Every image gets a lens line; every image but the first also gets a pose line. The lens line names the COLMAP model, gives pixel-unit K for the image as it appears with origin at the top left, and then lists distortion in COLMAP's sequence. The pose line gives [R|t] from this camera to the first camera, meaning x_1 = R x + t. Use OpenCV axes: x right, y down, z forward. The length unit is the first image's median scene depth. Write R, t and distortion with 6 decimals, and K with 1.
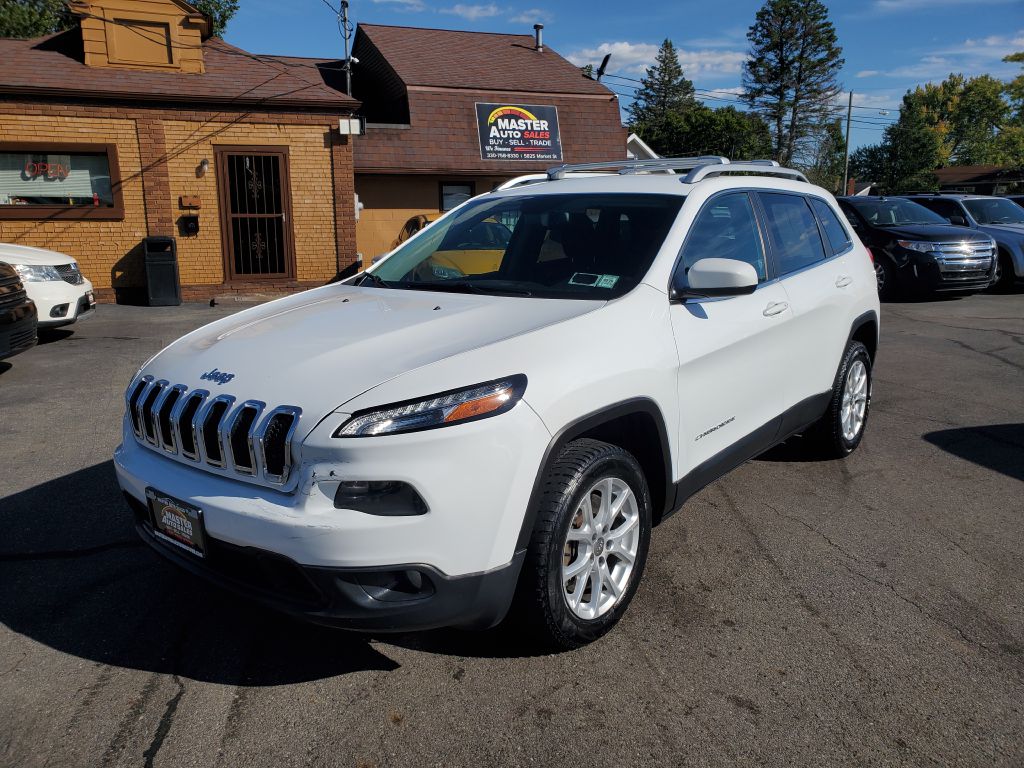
lens RADIAL K [[801.2, 0, 513.9], [0, 801.2, 381.1], [0, 0, 1]] dist [-0.004911, 0.029437]
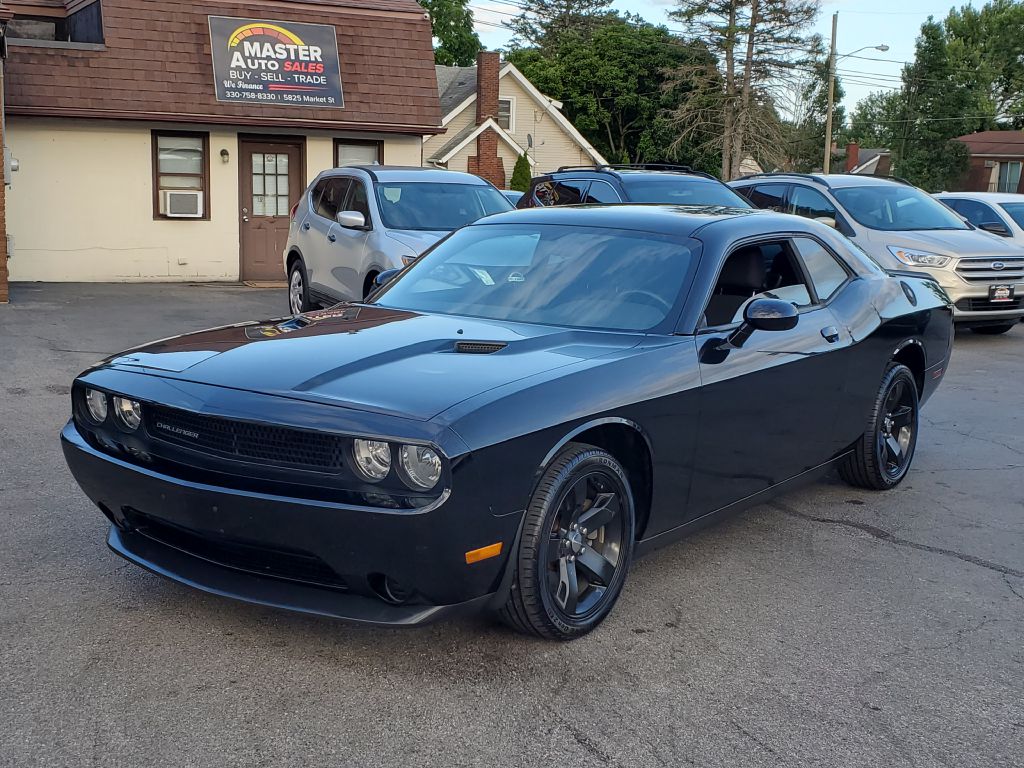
lens RADIAL K [[1292.1, 0, 510.6], [0, 1292.1, 390.5], [0, 0, 1]] dist [0.073462, -0.196962]
pose [[0.992050, 0.010381, 0.125412, 0.067803], [-0.004567, 0.998905, -0.046558, 0.012917], [-0.125758, 0.045615, 0.991012, -0.088036]]
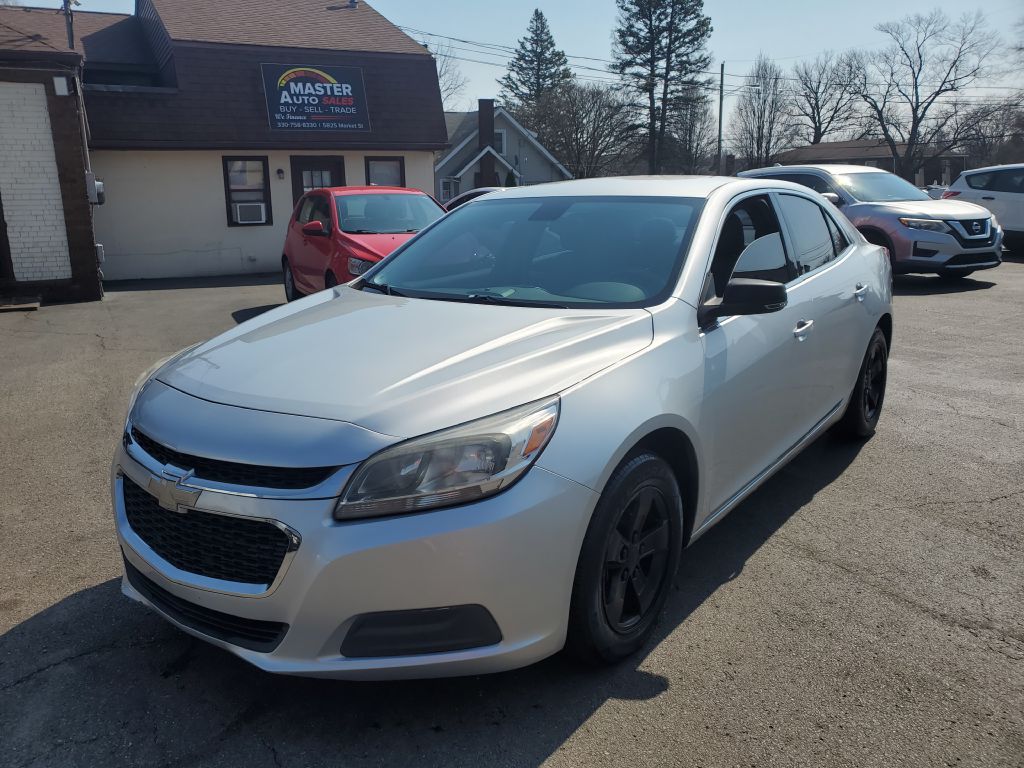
lens RADIAL K [[828.7, 0, 497.9], [0, 828.7, 387.5], [0, 0, 1]] dist [-0.053650, 0.113855]
pose [[0.993358, -0.038742, 0.108343, 0.092303], [0.036035, 0.998990, 0.026835, -0.018876], [-0.109273, -0.022753, 0.993751, 0.099955]]
